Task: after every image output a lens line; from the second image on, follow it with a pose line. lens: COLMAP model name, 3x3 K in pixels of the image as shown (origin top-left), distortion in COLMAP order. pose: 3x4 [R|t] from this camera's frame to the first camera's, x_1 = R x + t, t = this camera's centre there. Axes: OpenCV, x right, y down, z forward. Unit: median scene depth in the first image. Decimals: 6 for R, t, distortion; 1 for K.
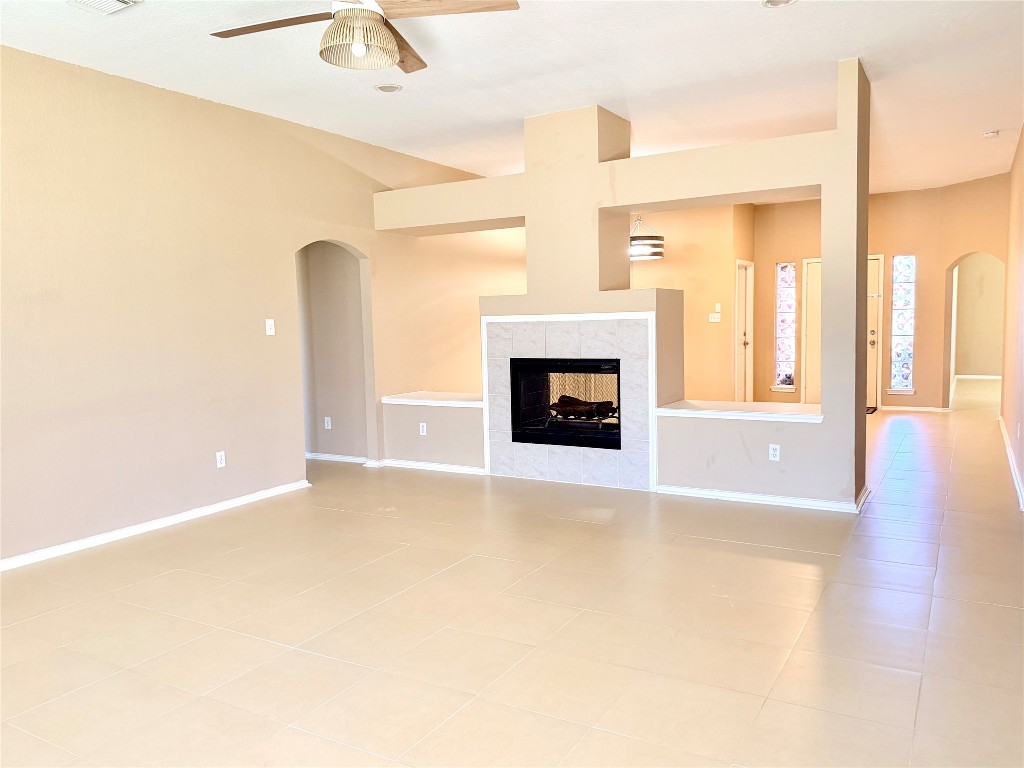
lens RADIAL K [[738.2, 0, 503.6], [0, 738.2, 386.8], [0, 0, 1]] dist [0.030965, -0.011061]
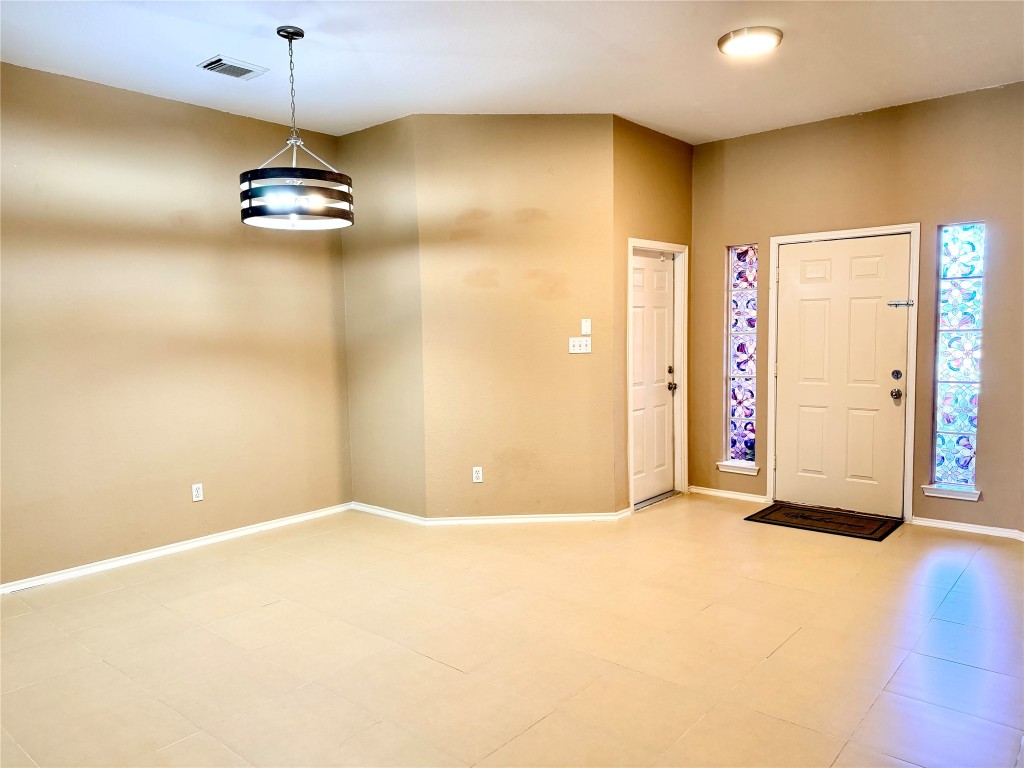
lens RADIAL K [[738.2, 0, 480.2], [0, 738.2, 392.8], [0, 0, 1]] dist [0.030965, -0.011061]
pose [[0.987860, 0.016988, -0.154413, 0.295067], [-0.016988, 0.999855, 0.001315, -0.057244], [0.154413, 0.001324, 0.988005, 0.449132]]
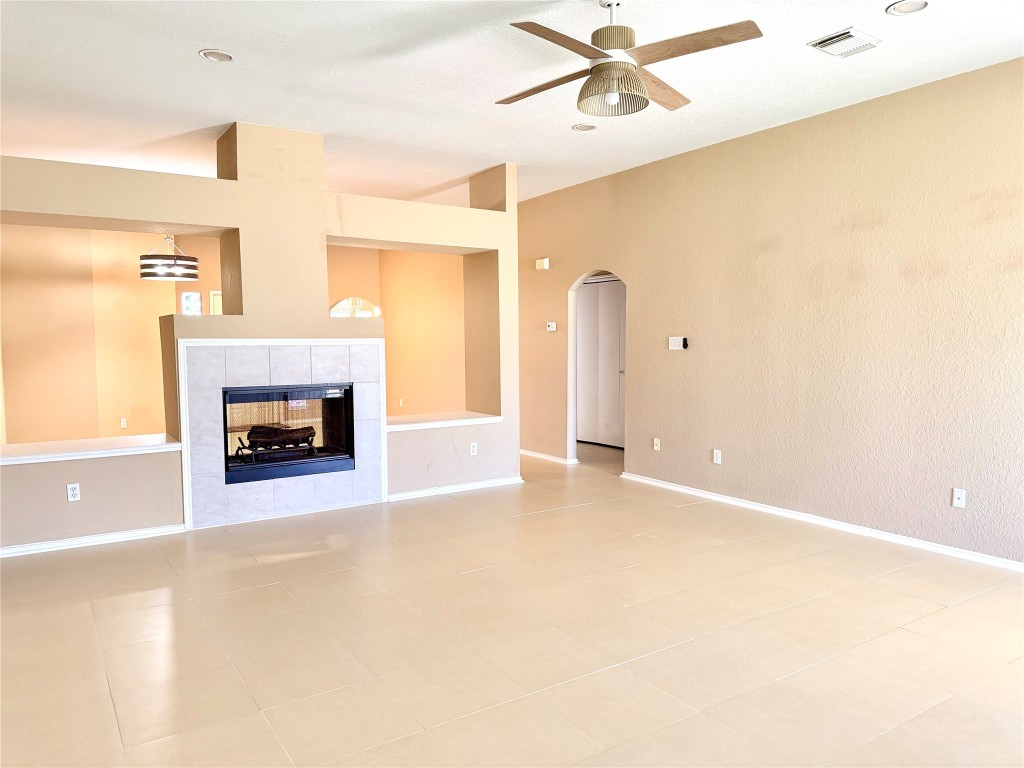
lens RADIAL K [[738.2, 0, 505.5], [0, 738.2, 382.4], [0, 0, 1]] dist [0.030965, -0.011061]
pose [[0.425743, -0.036532, 0.904106, -0.387053], [0.078606, 0.996900, 0.003266, -0.013146], [-0.901423, 0.069677, 0.427295, 0.199730]]
